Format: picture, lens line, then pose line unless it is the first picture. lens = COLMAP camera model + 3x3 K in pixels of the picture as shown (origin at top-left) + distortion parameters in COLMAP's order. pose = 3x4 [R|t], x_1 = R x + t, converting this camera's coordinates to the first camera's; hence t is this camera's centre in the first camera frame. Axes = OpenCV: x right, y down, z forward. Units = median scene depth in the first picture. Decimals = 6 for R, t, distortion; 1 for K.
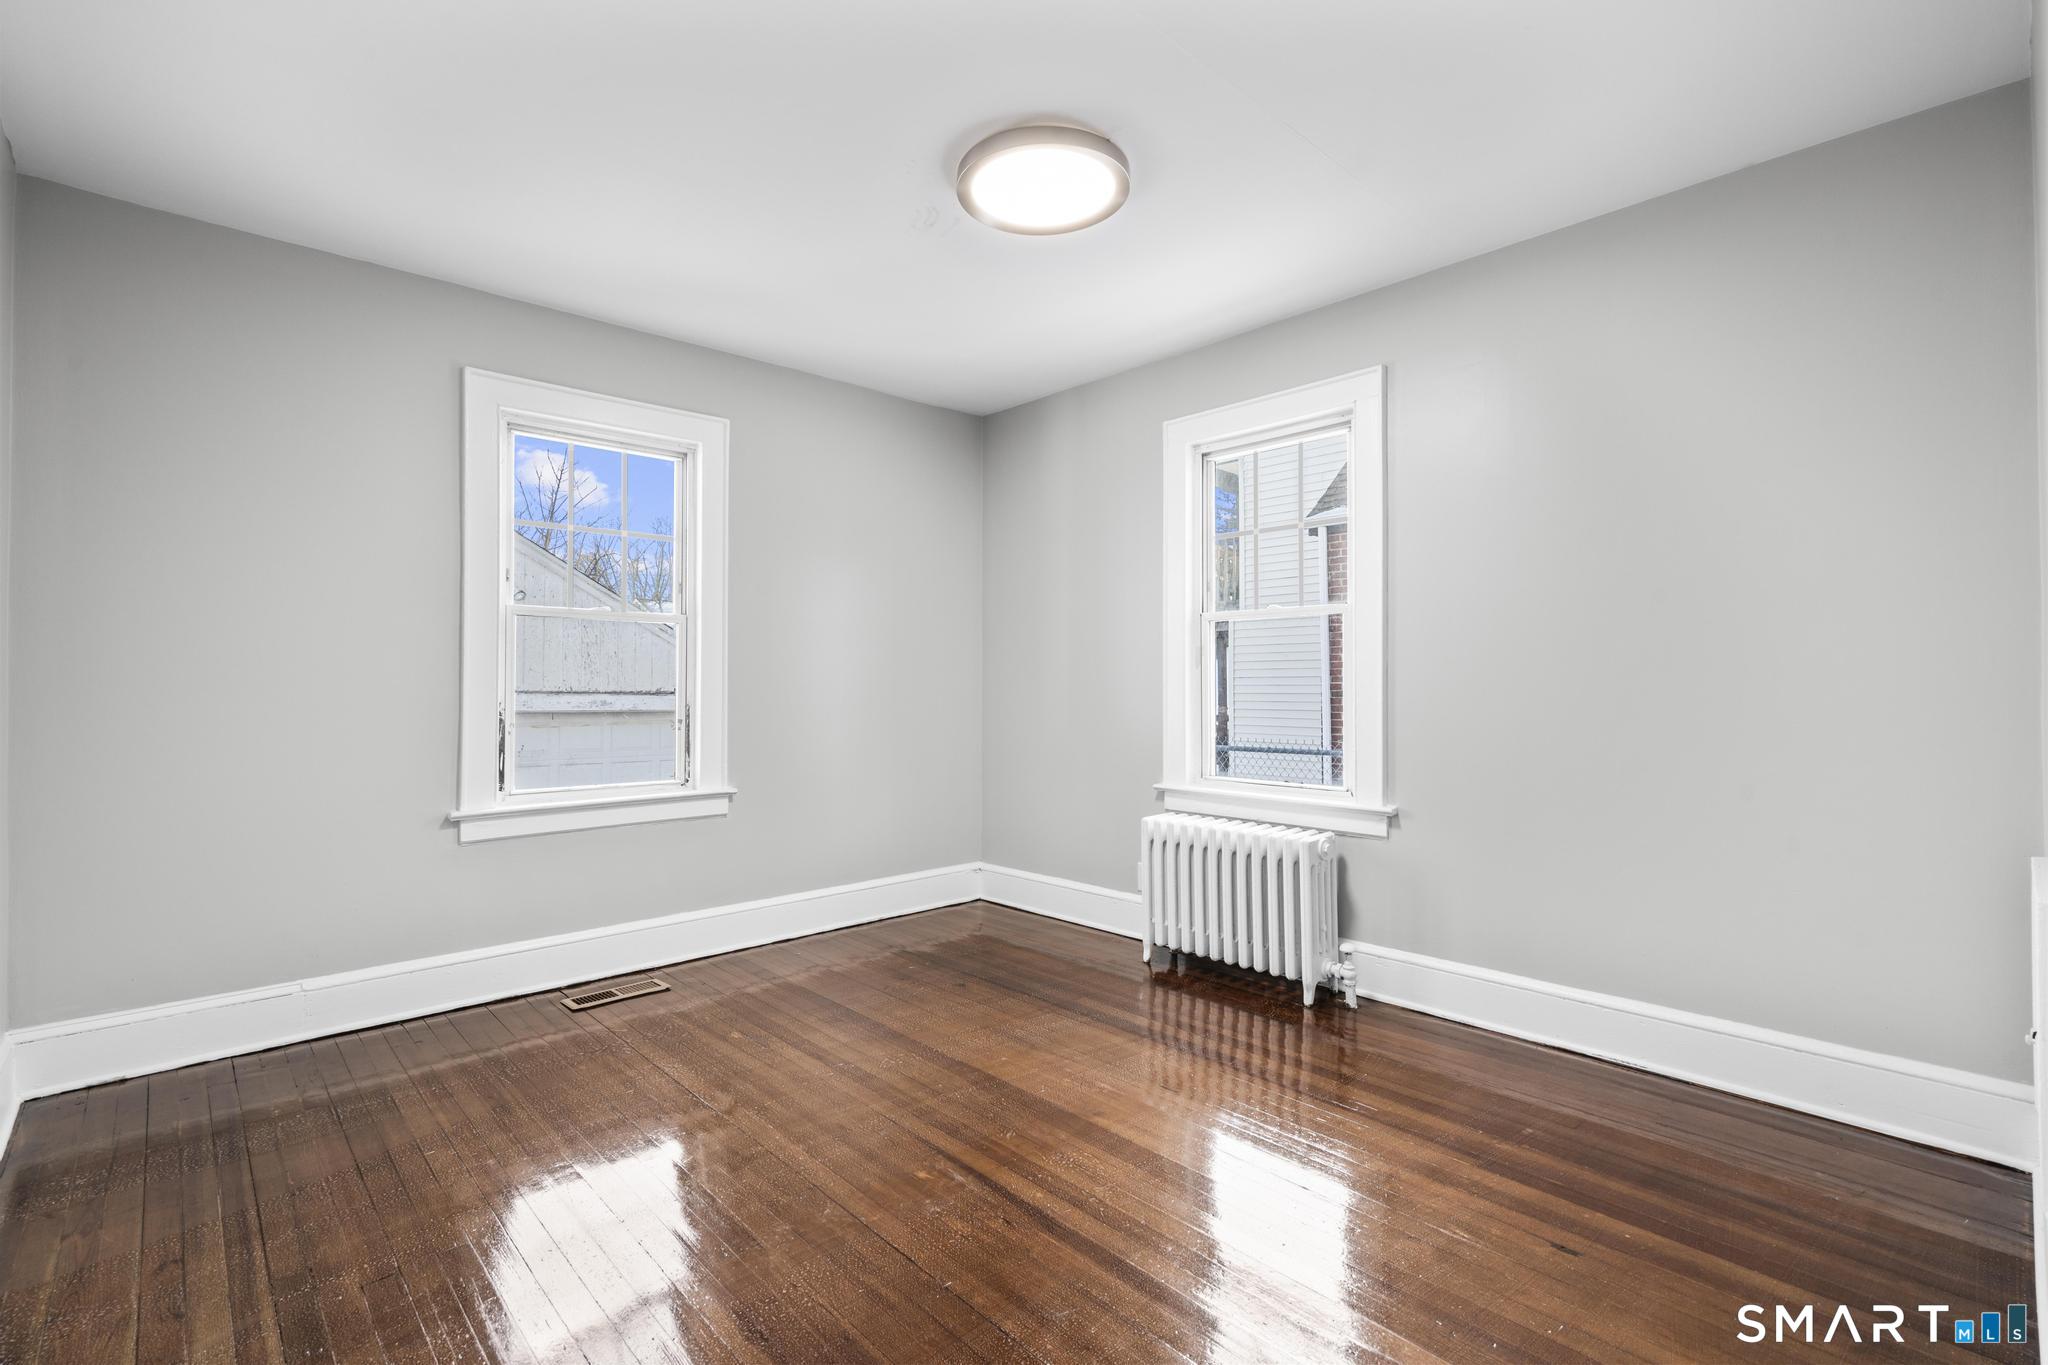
lens RADIAL K [[929.2, 0, 1019.1], [0, 929.2, 673.0], [0, 0, 1]] dist [0.043337, 0.000357]
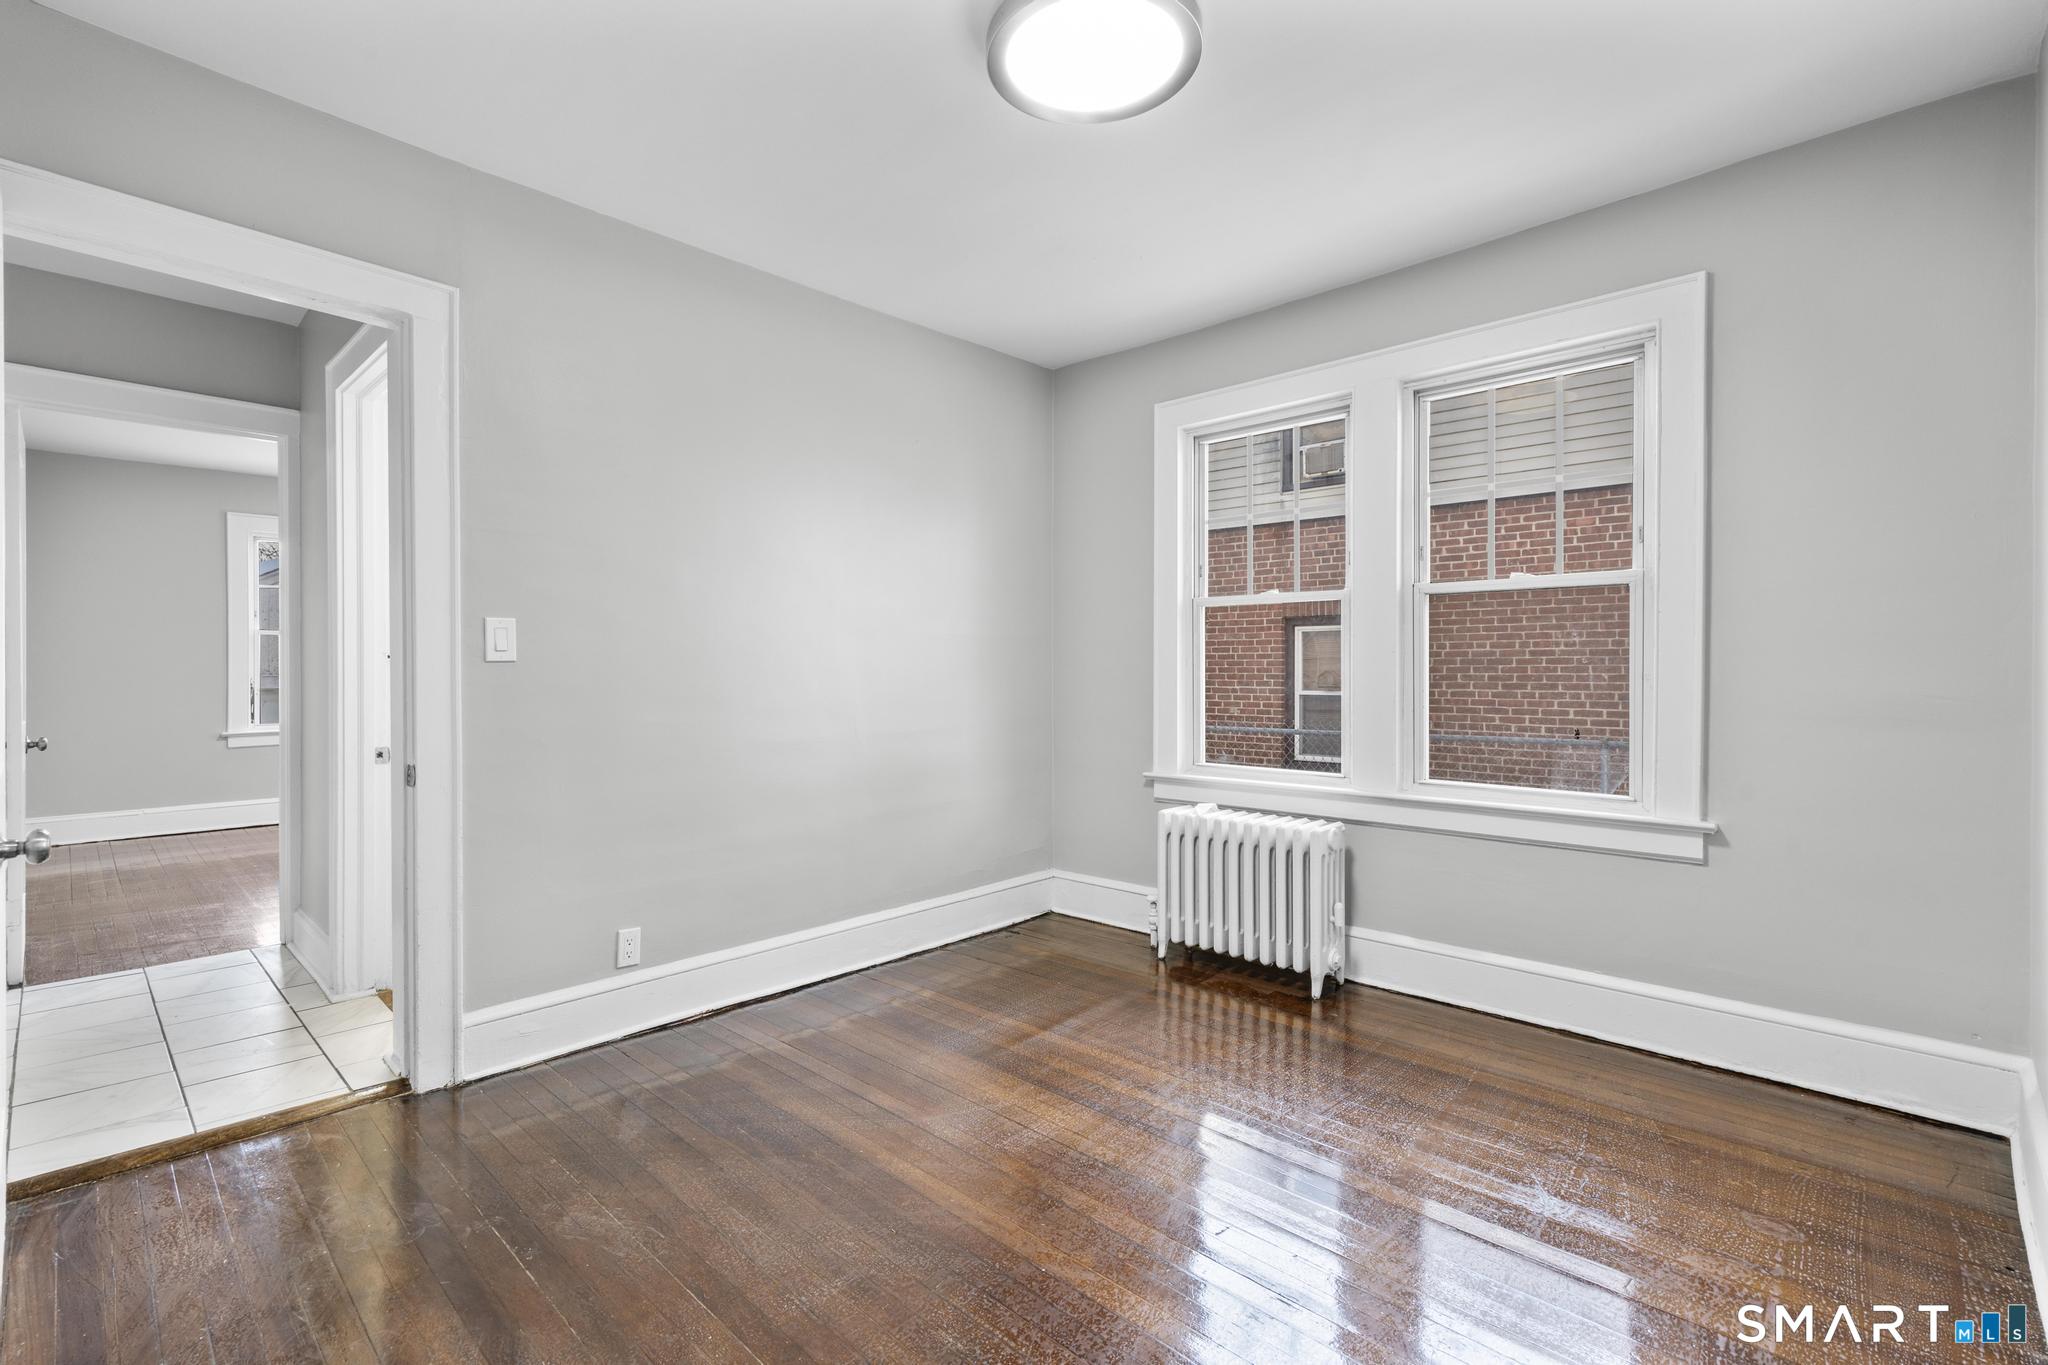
lens RADIAL K [[919.4, 0, 1023.4], [0, 919.4, 673.7], [0, 0, 1]] dist [-0.005207, 0.001101]
pose [[0.998251, 0.004863, 0.058912, -0.064181], [-0.005773, 0.999867, 0.015282, 0.001552], [-0.058830, -0.015595, 0.998146, 0.066887]]
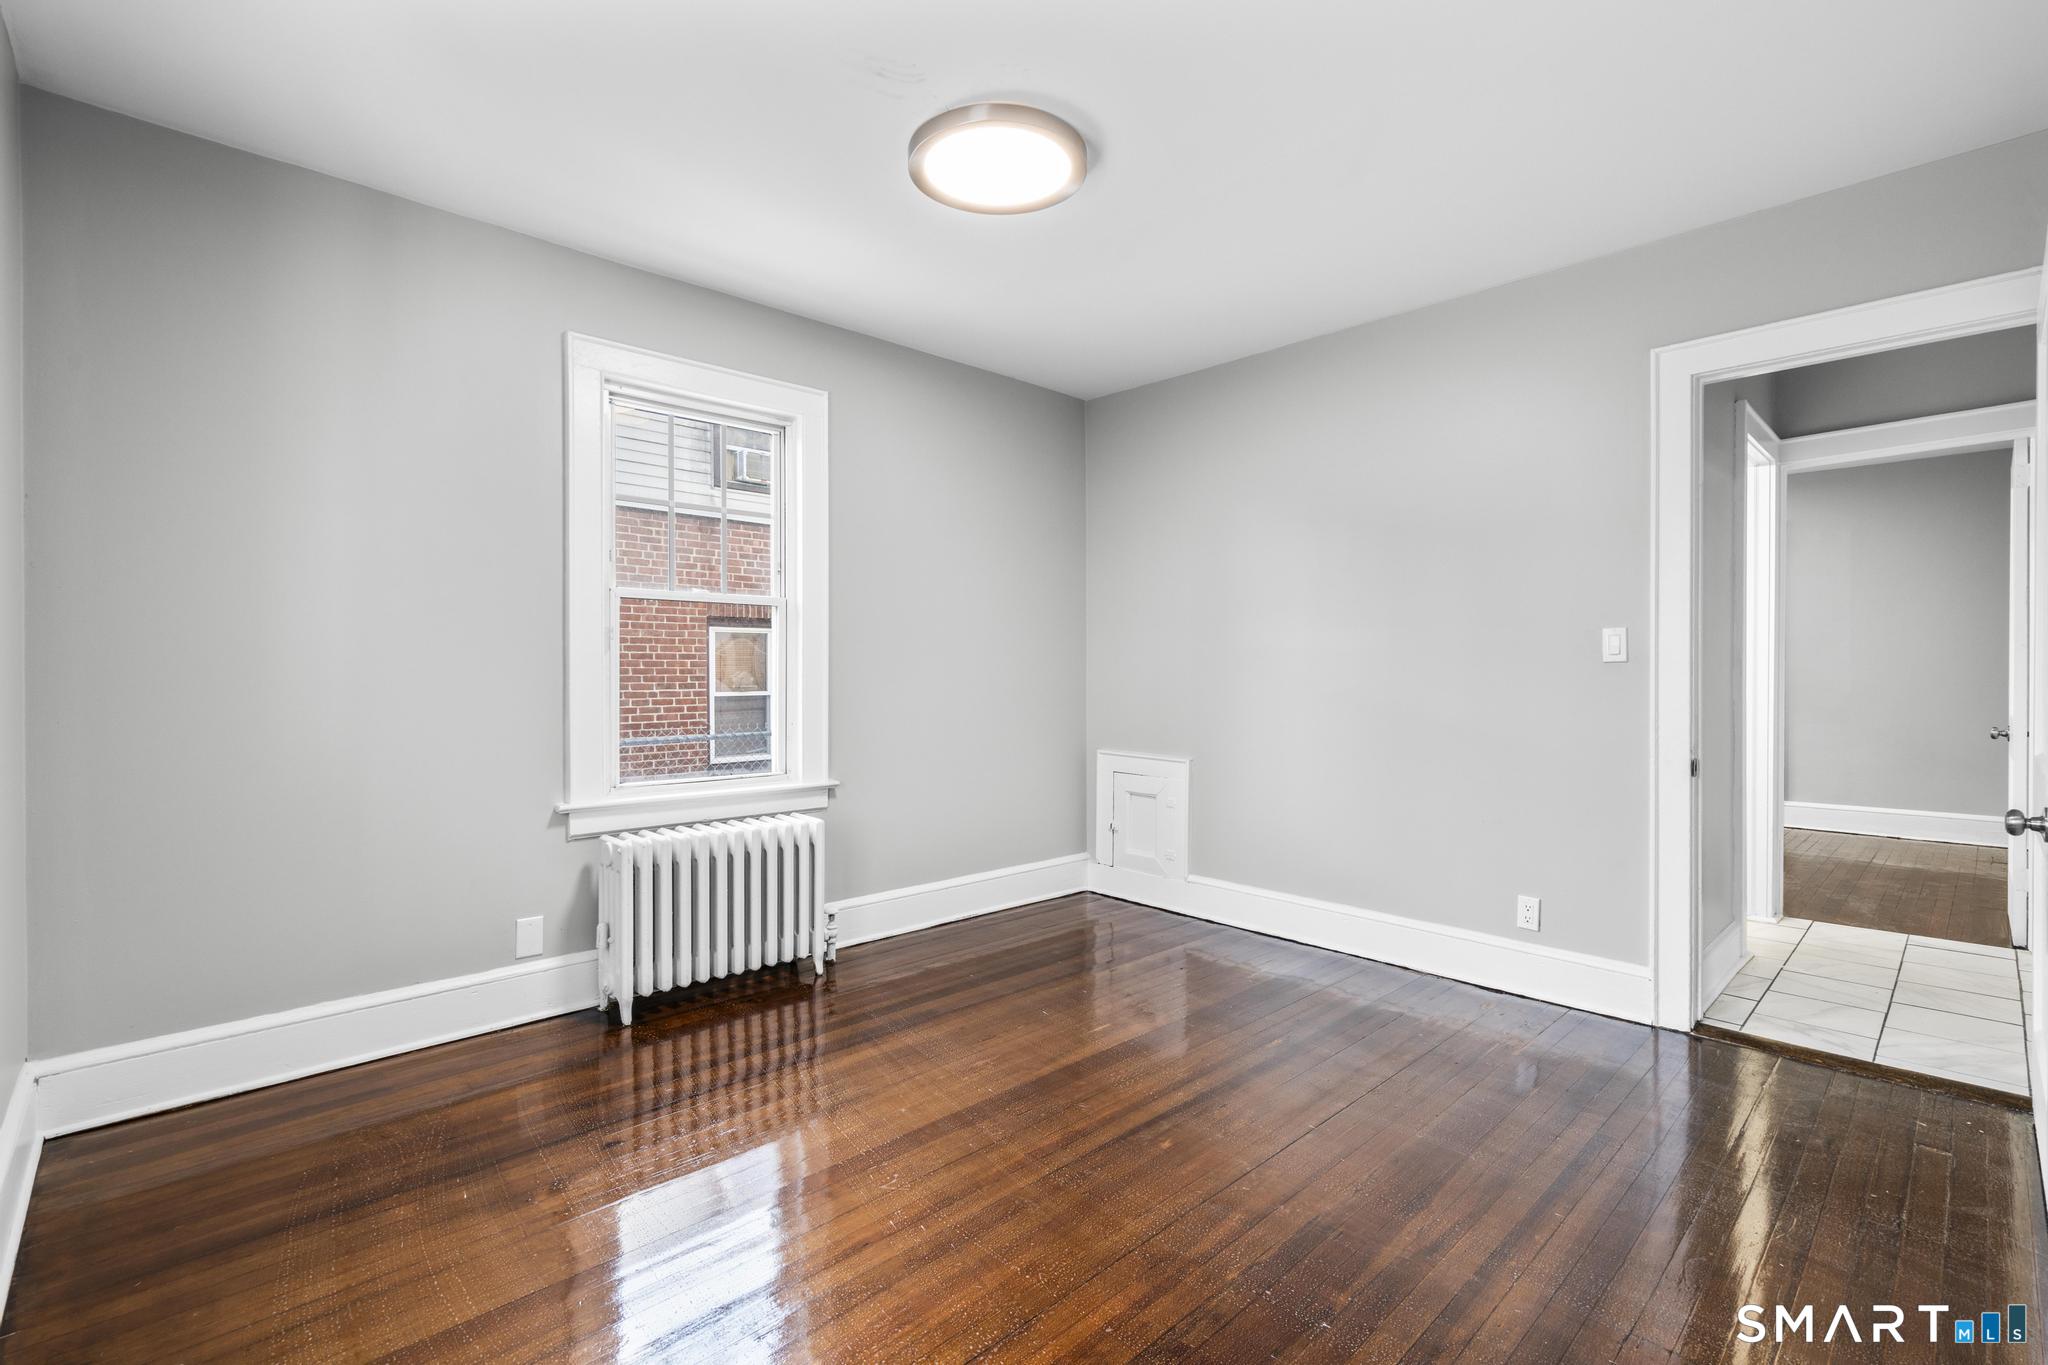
lens RADIAL K [[927.3, 0, 1023.3], [0, 927.3, 680.0], [0, 0, 1]] dist [-0.038299, 0.000242]
pose [[-0.012187, -0.003683, 0.999919, -0.666881], [-0.011438, 0.999928, 0.003543, 0.012679], [-0.999860, -0.011394, -0.012228, 0.707865]]
